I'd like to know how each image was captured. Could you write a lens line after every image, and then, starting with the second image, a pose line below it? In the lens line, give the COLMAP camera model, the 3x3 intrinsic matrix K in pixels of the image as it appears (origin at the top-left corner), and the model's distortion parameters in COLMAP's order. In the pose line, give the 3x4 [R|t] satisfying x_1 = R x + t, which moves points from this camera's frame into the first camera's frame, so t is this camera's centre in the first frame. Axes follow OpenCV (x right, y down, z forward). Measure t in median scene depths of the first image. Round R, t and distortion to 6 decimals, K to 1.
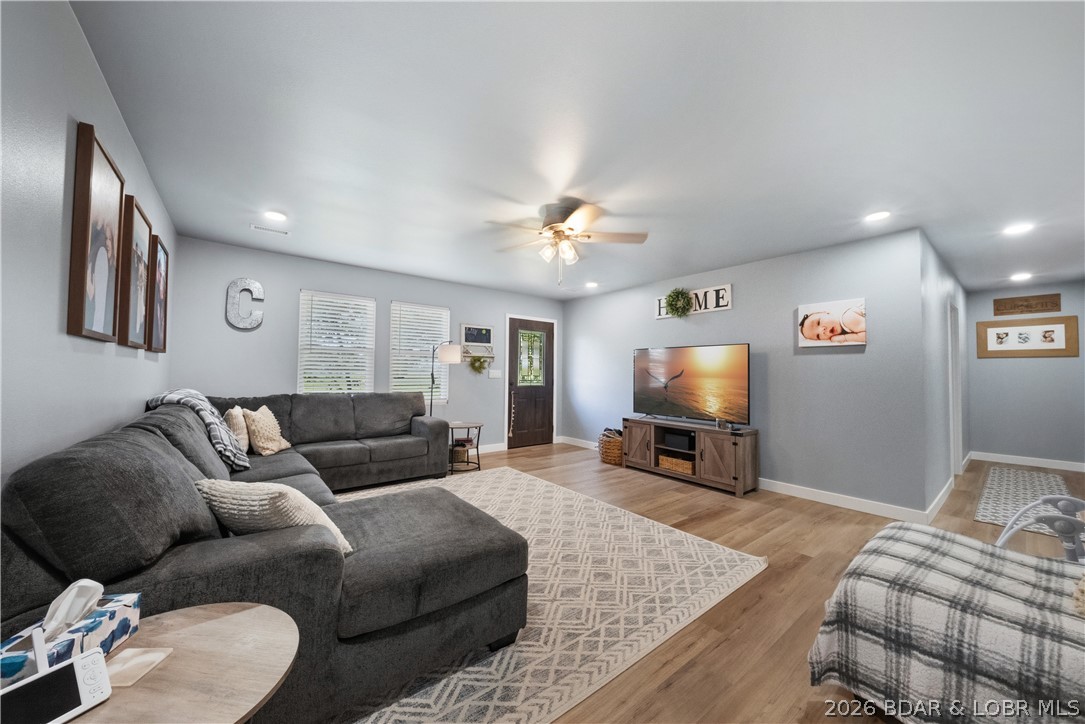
lens RADIAL K [[383.2, 0, 555.5], [0, 383.2, 371.5], [0, 0, 1]] dist [-0.008944, -0.001035]
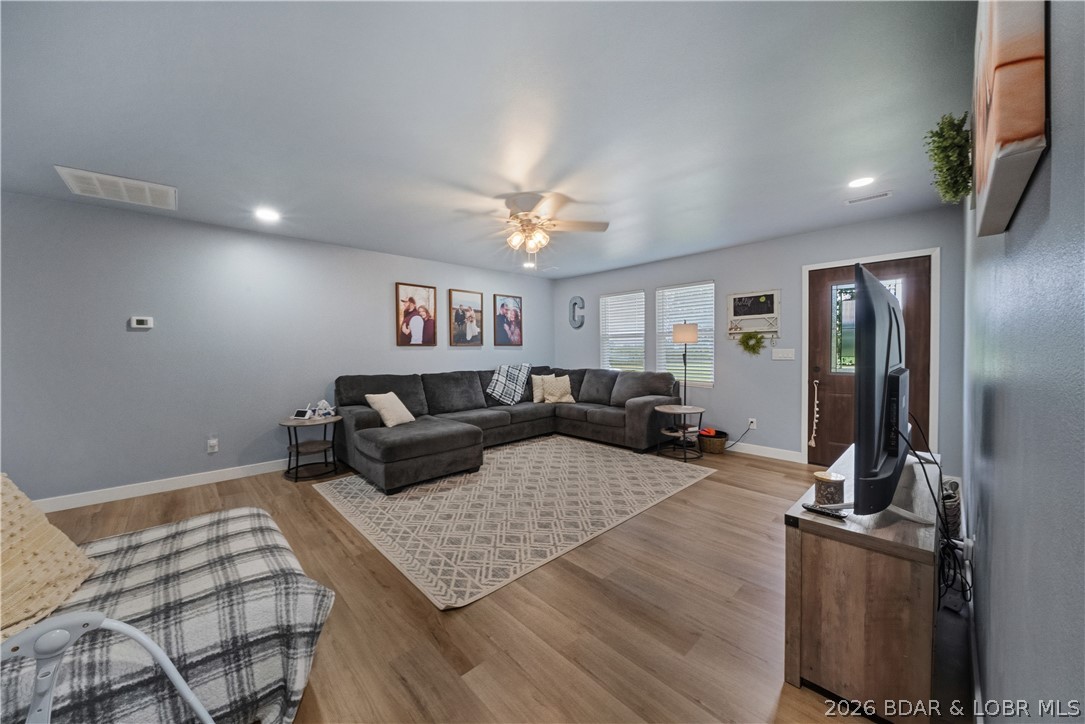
lens RADIAL K [[383.2, 0, 535.4], [0, 383.2, 369.9], [0, 0, 1]] dist [-0.008944, -0.001035]
pose [[0.067356, 0.038835, -0.996973, 1.011158], [0.017784, 0.999037, 0.040117, -0.002336], [0.997571, -0.020432, 0.066600, 0.880851]]
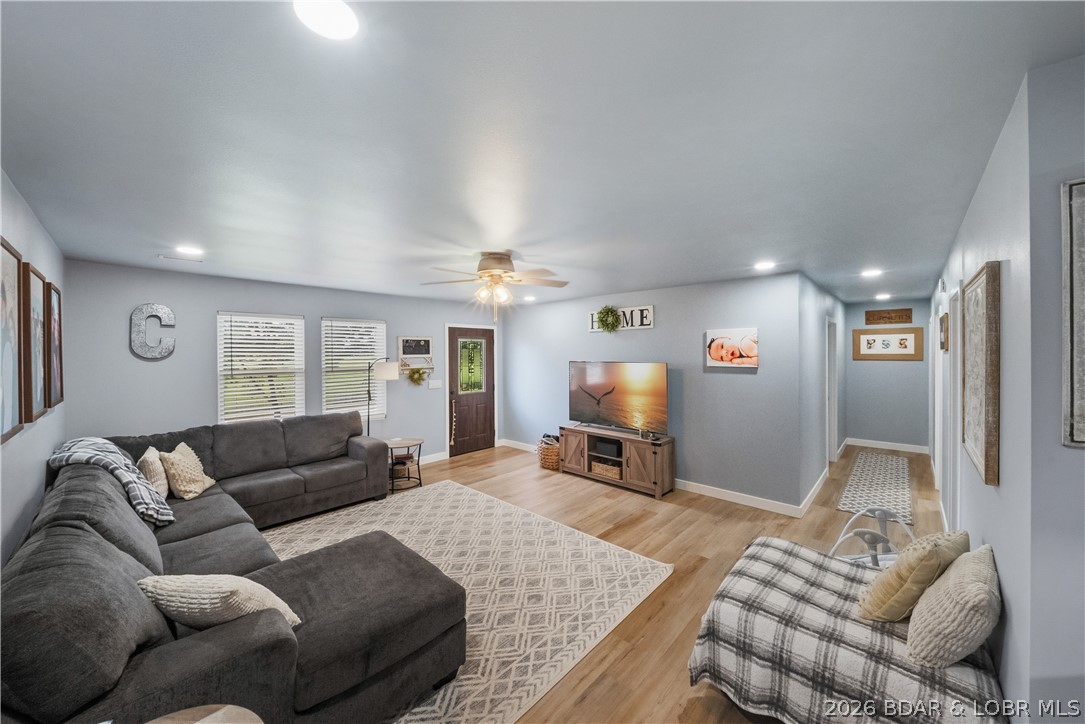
lens RADIAL K [[383.2, 0, 560.6], [0, 383.2, 361.8], [0, 0, 1]] dist [-0.008944, -0.001035]
pose [[0.987403, -0.017567, 0.157249, 0.022884], [0.012803, 0.999429, 0.031256, -0.148990], [-0.157708, -0.028849, 0.987064, -0.086330]]
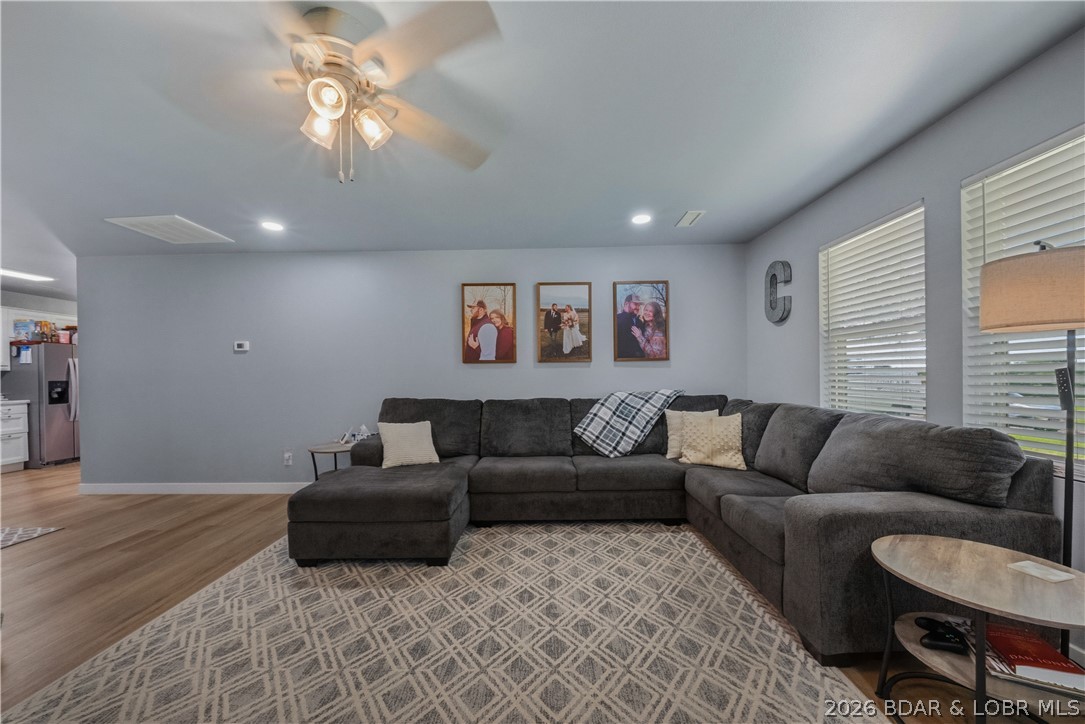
lens RADIAL K [[383.2, 0, 546.3], [0, 383.2, 375.2], [0, 0, 1]] dist [-0.008944, -0.001035]
pose [[-0.642749, -0.001110, -0.766076, 0.210525], [0.010969, 0.999883, -0.010652, 0.007505], [0.765998, -0.015250, -0.642662, 1.421147]]
